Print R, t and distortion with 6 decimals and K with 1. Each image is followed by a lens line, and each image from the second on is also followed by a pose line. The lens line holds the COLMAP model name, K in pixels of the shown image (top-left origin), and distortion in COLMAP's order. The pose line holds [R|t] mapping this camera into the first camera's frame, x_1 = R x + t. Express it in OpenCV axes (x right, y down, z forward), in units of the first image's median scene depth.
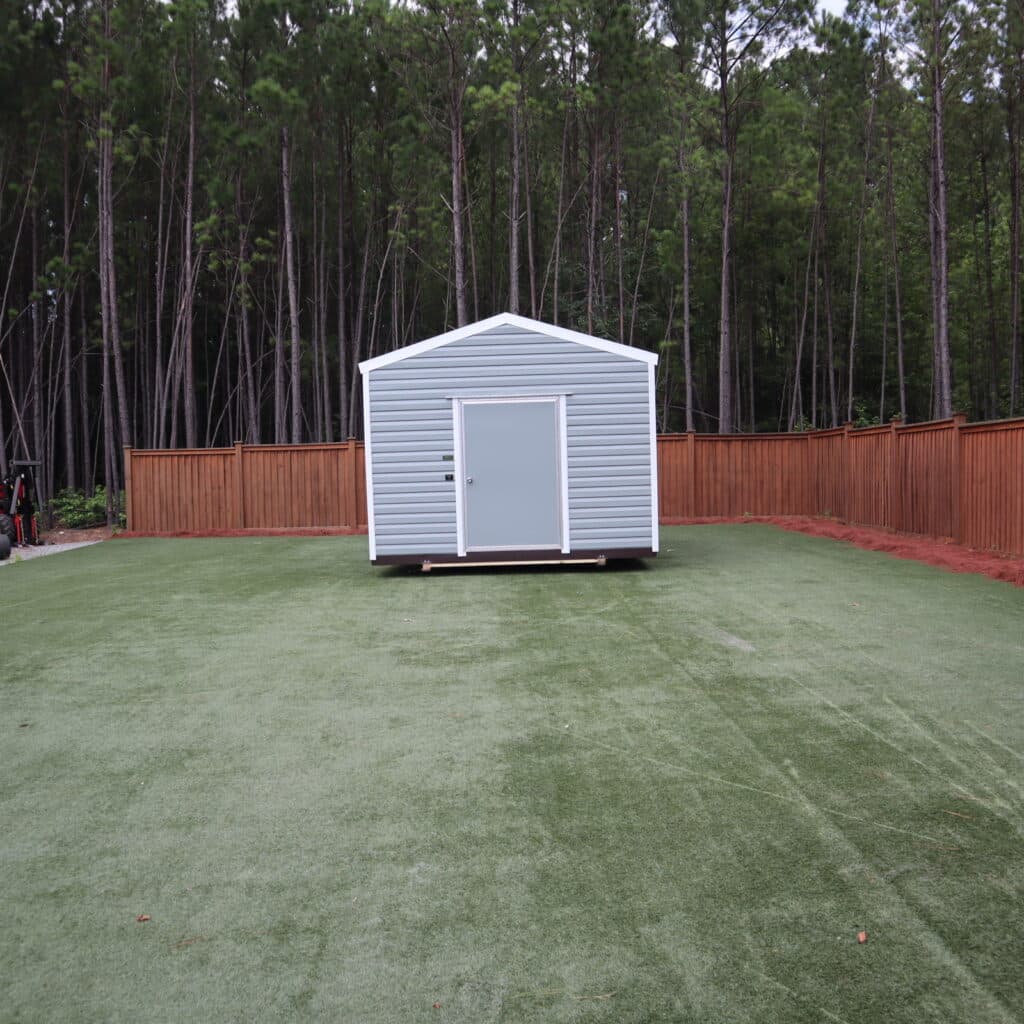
lens RADIAL K [[1054.2, 0, 512.0], [0, 1054.2, 512.0], [0, 0, 1]] dist [-0.094926, 0.041778]
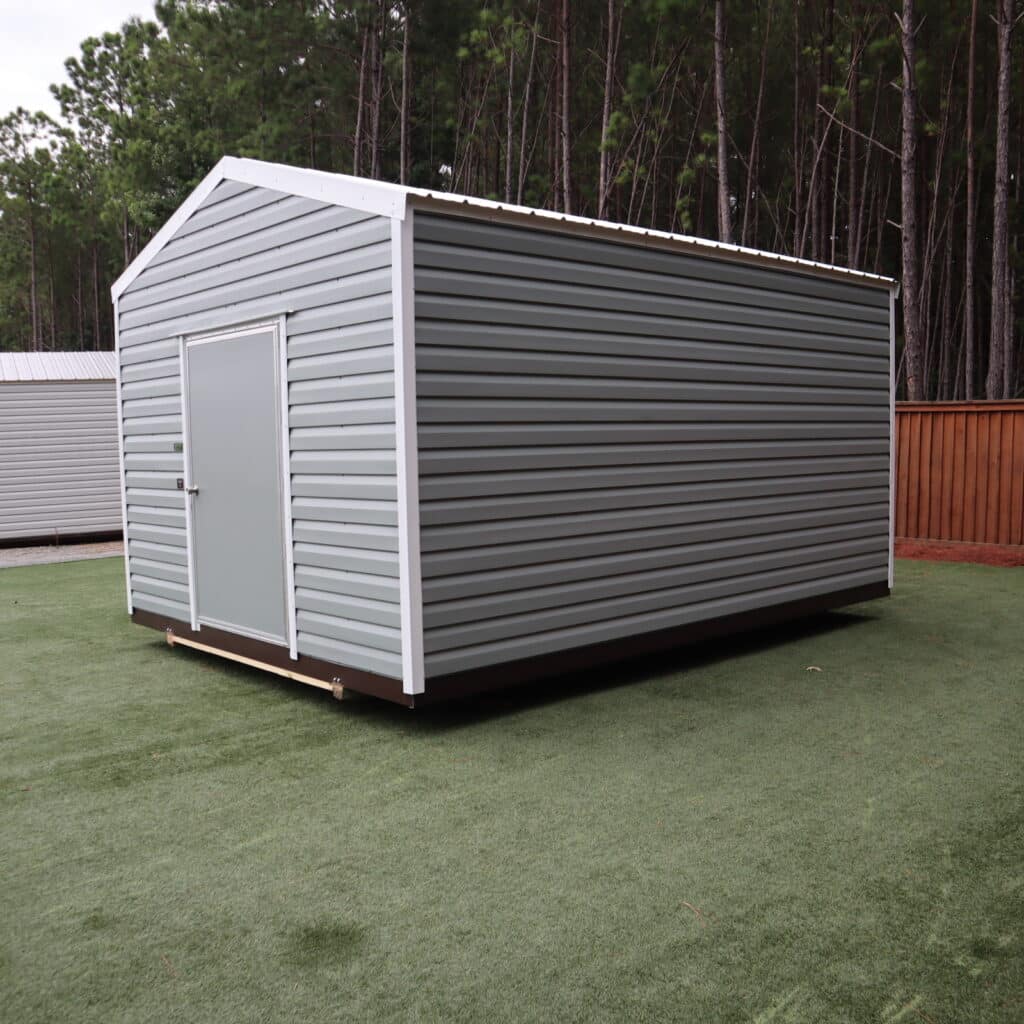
lens RADIAL K [[1054.2, 0, 512.0], [0, 1054.2, 512.0], [0, 0, 1]] dist [-0.094926, 0.041778]
pose [[0.697283, 0.069367, -0.713432, 0.444724], [-0.034622, 0.997404, 0.063140, -0.057984], [0.715960, -0.019326, 0.697874, 0.746750]]
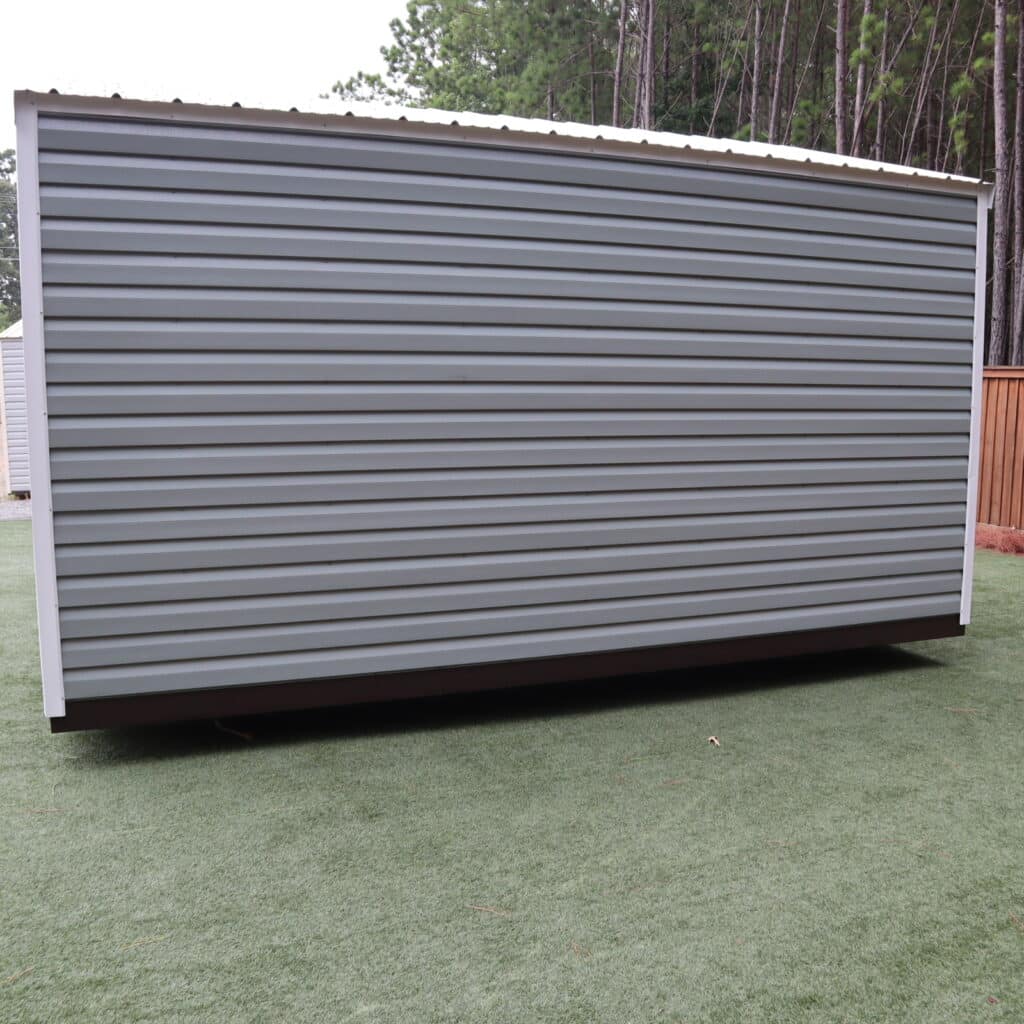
lens RADIAL K [[1053.3, 0, 512.0], [0, 1053.3, 512.0], [0, 0, 1]] dist [-0.112050, 0.053275]
pose [[0.393582, 0.133507, -0.909544, 0.475252], [-0.052977, 0.991048, 0.122546, -0.071576], [0.917762, -0.000047, 0.397131, 1.000168]]
